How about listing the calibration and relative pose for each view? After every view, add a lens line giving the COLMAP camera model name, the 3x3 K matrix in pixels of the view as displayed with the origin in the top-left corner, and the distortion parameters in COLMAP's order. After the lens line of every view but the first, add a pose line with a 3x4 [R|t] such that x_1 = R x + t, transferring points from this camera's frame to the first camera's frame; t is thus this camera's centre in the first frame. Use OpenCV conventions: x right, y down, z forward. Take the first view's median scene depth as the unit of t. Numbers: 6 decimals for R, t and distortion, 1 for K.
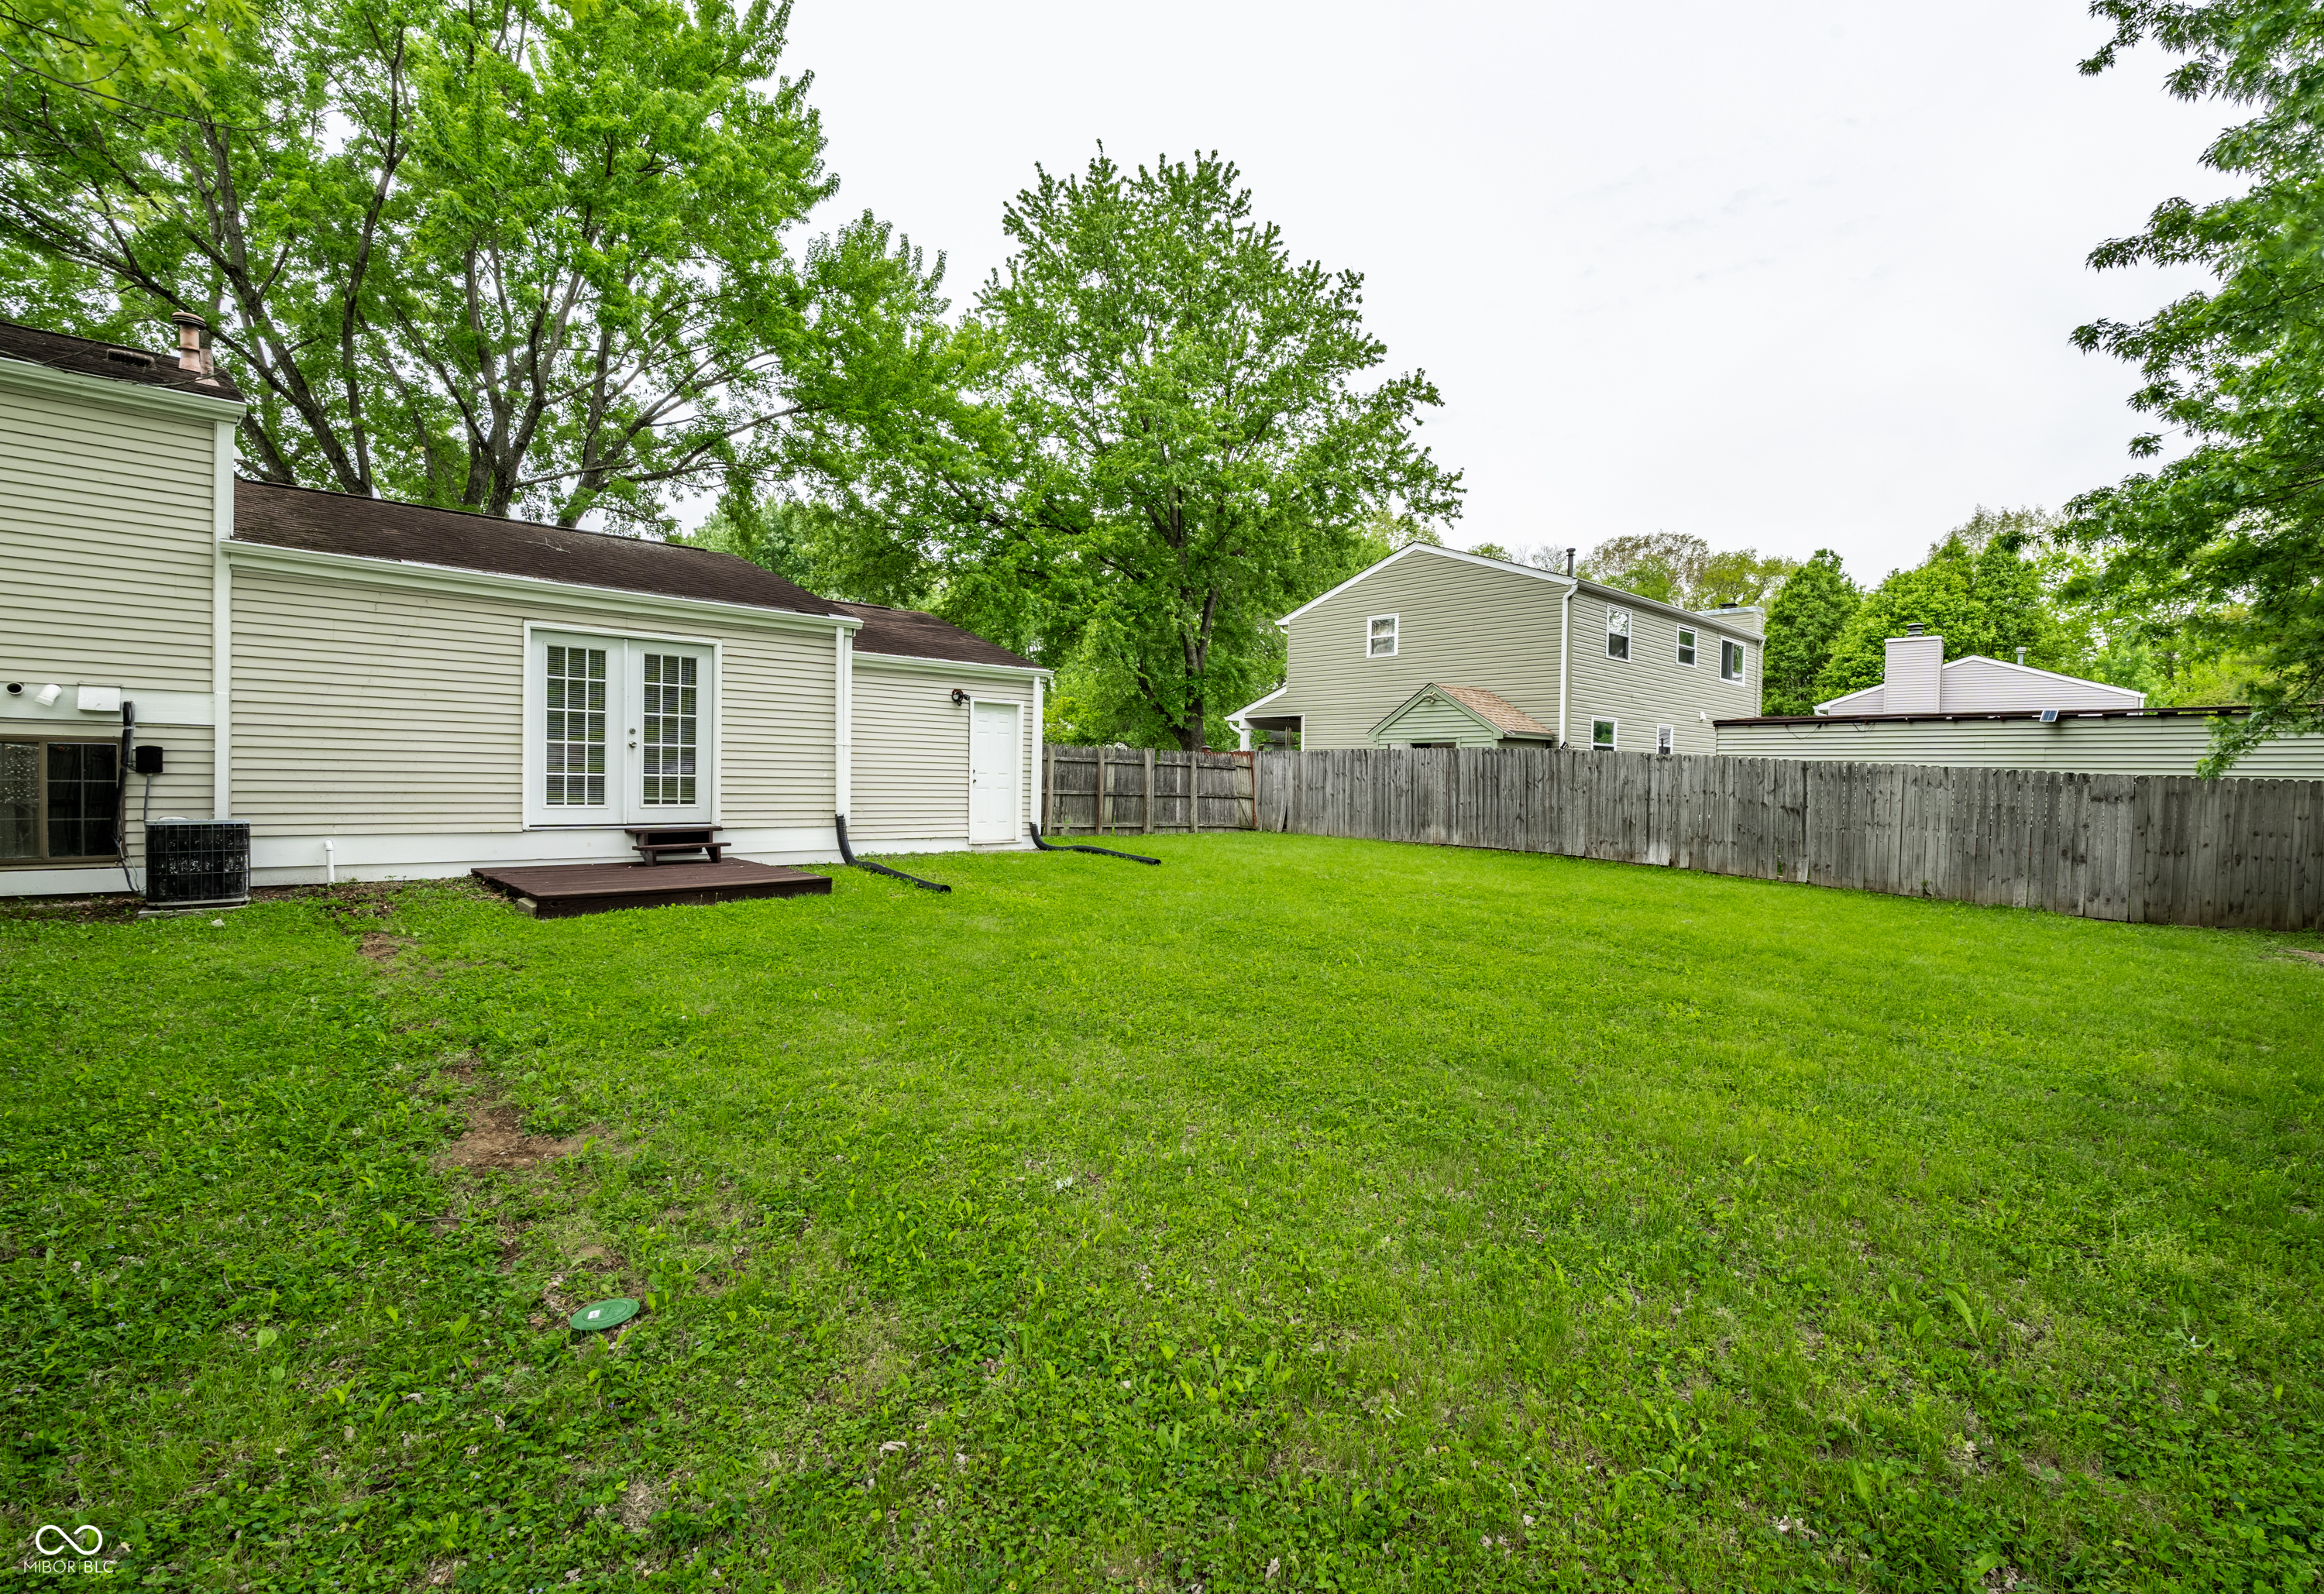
lens RADIAL K [[1049.7, 0, 1157.6], [0, 1049.7, 796.4], [0, 0, 1]] dist [0.002345, 0.000149]
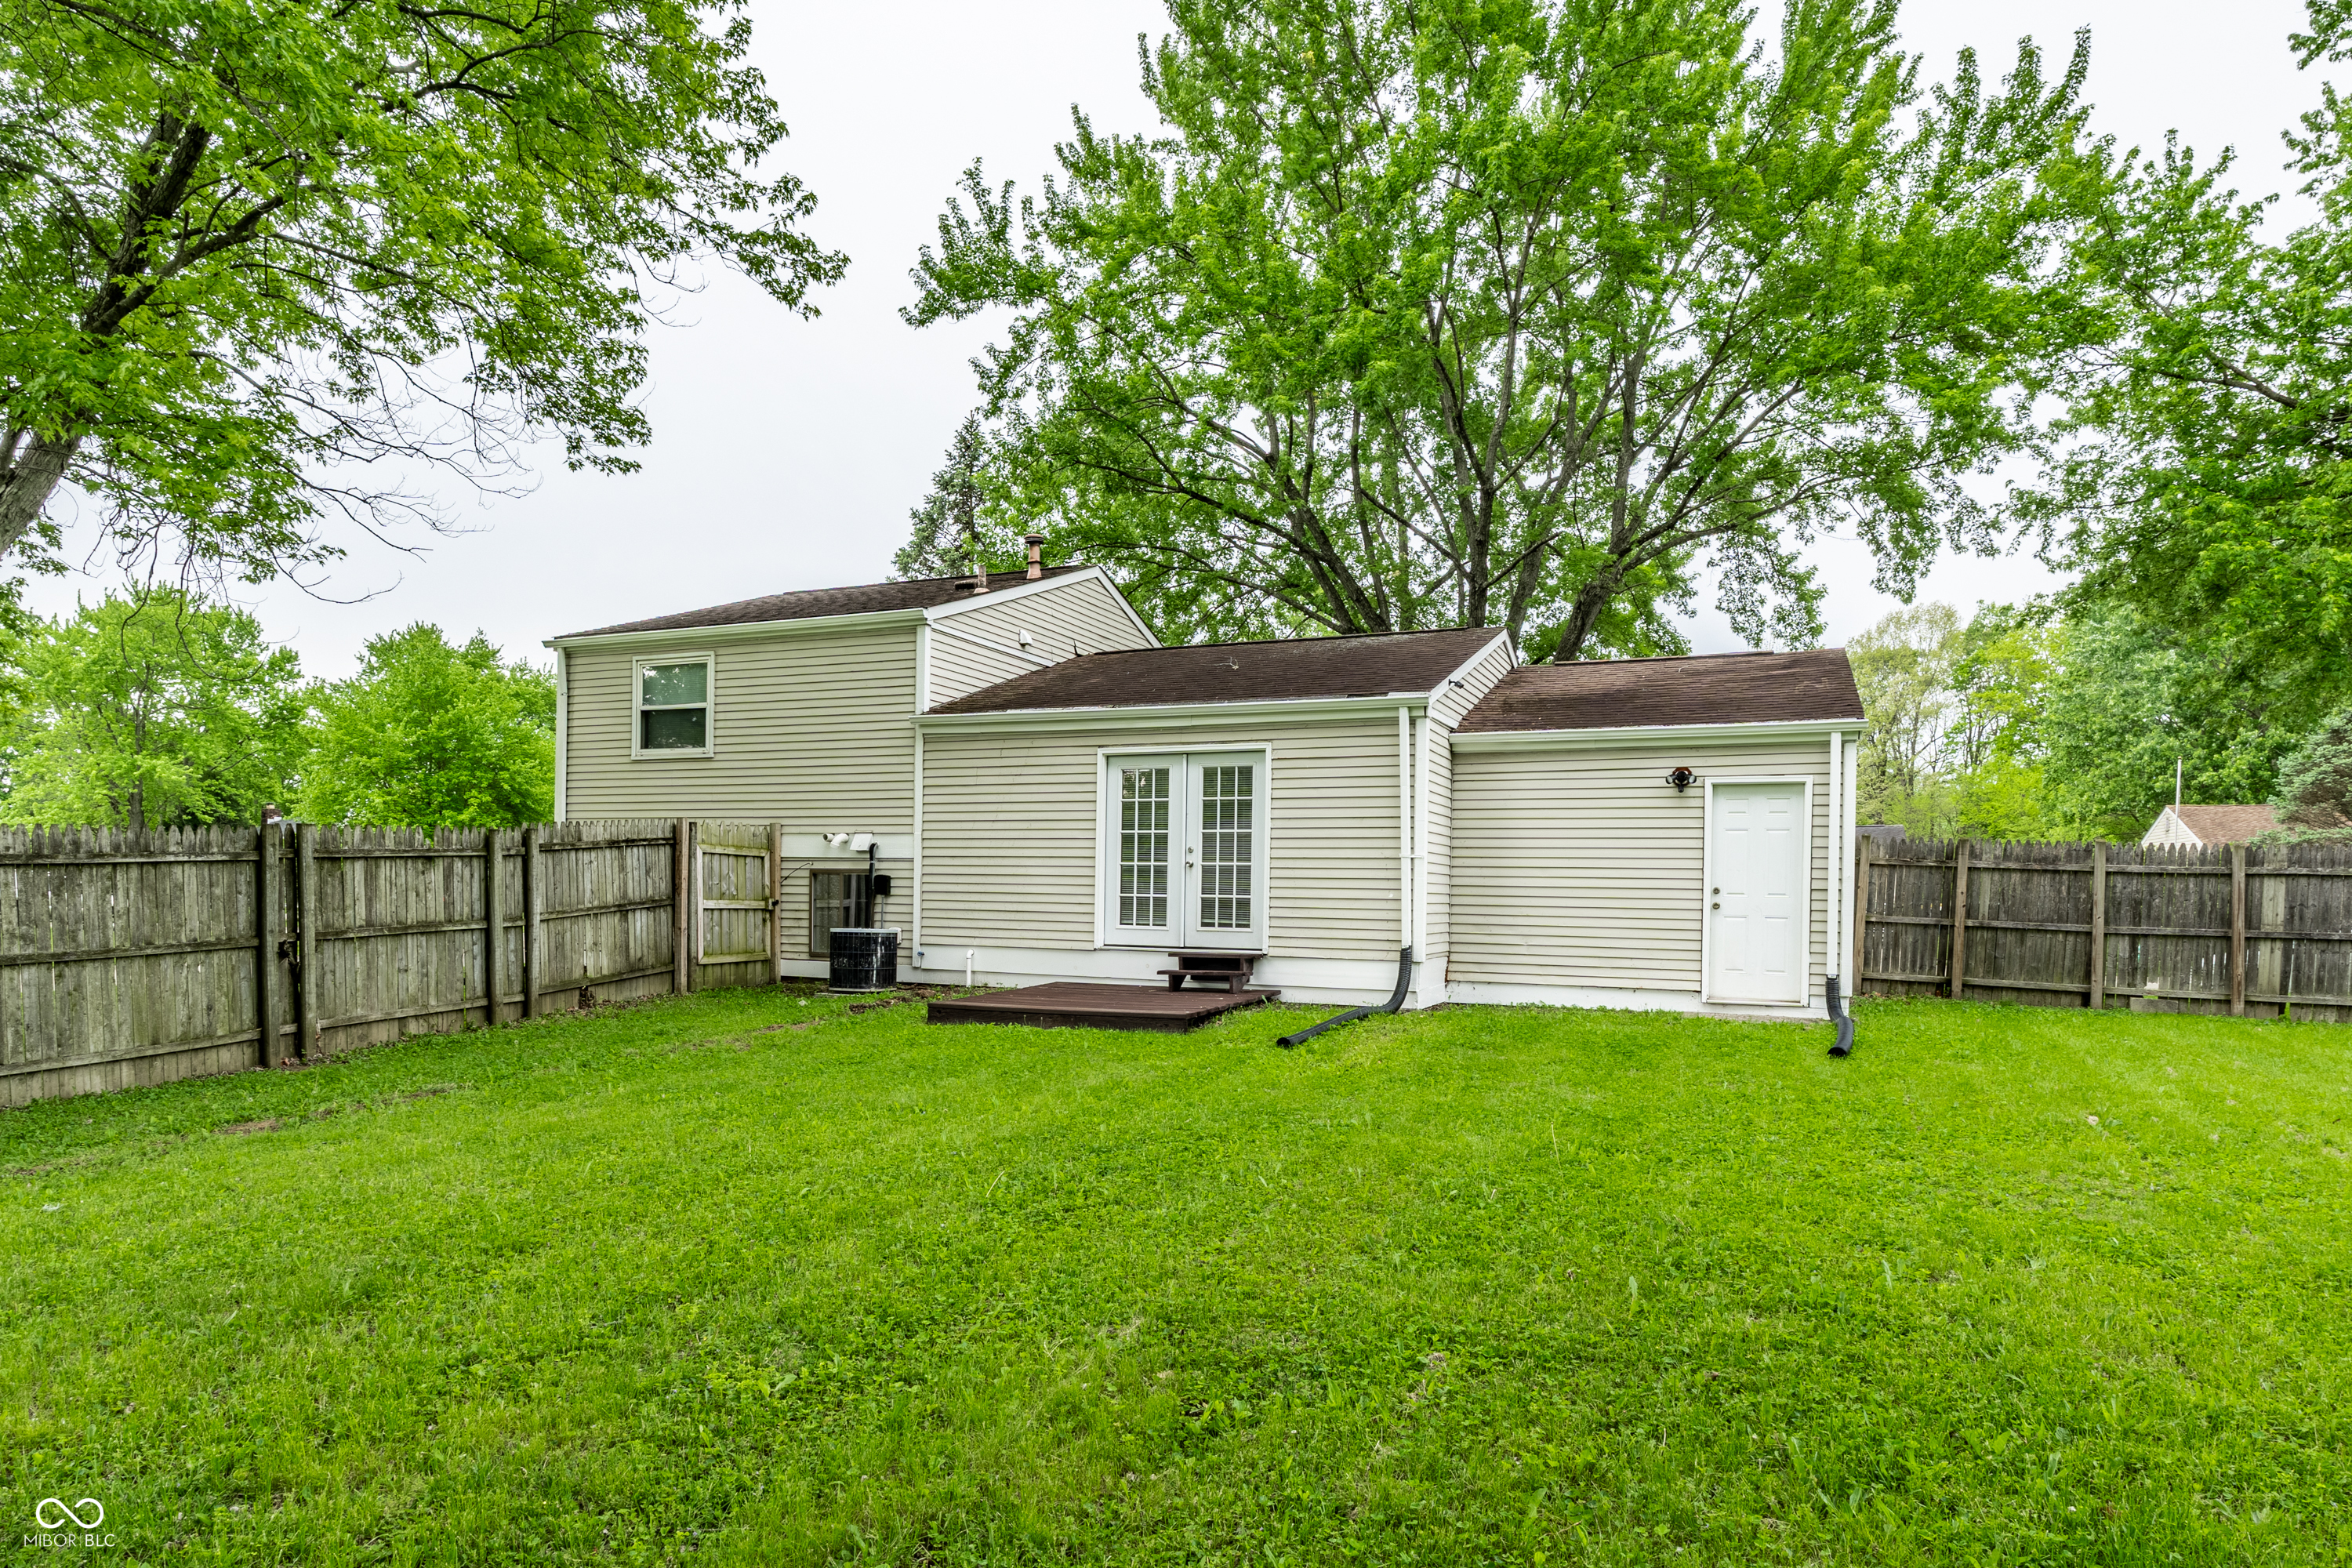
lens RADIAL K [[1340.8, 0, 1154.2], [0, 1340.8, 900.7], [0, 0, 1]] dist [-0.007883, -0.001421]
pose [[0.409600, -0.001220, -0.912264, 0.608403], [-0.020801, 0.999727, -0.010677, -0.002501], [0.912028, 0.023349, 0.409463, 0.480776]]
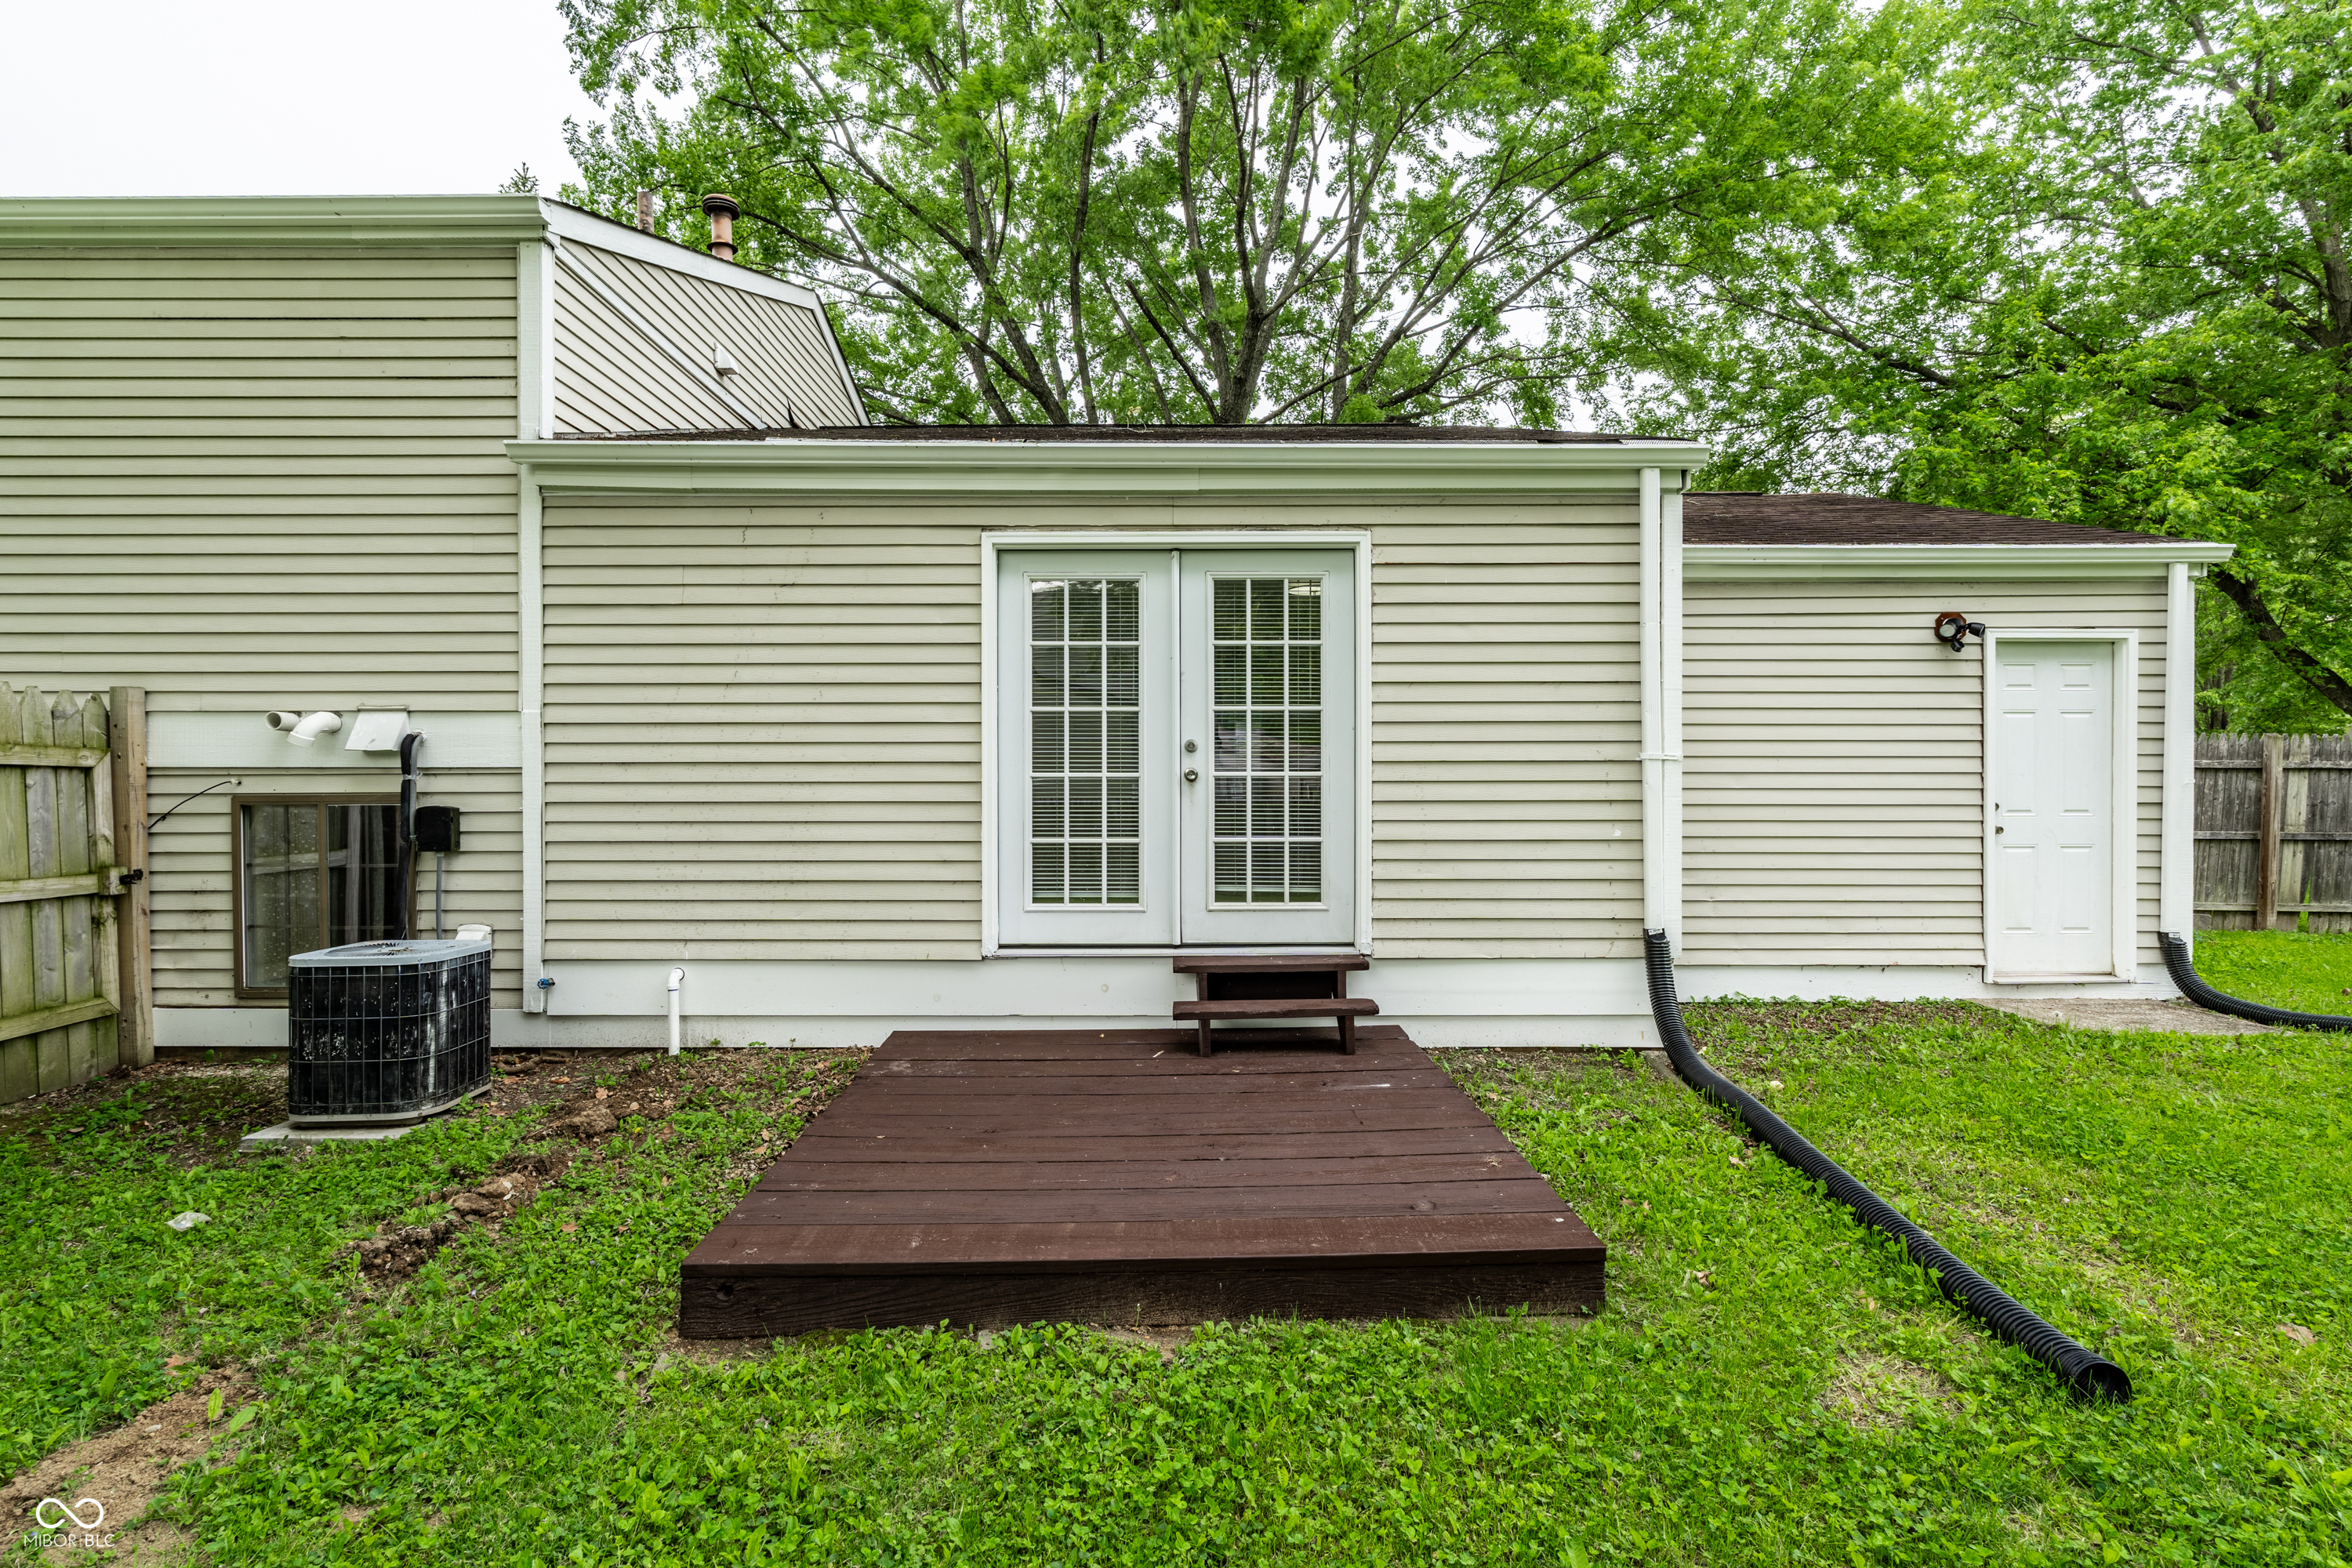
lens RADIAL K [[1106.7, 0, 1182.8], [0, 1106.7, 788.6], [0, 0, 1]] dist [-0.008118, 0.000367]
pose [[0.752071, -0.012376, -0.658966, -0.179759], [0.004940, 0.999901, -0.013142, -0.037515], [0.659063, 0.006629, 0.752058, 0.636829]]
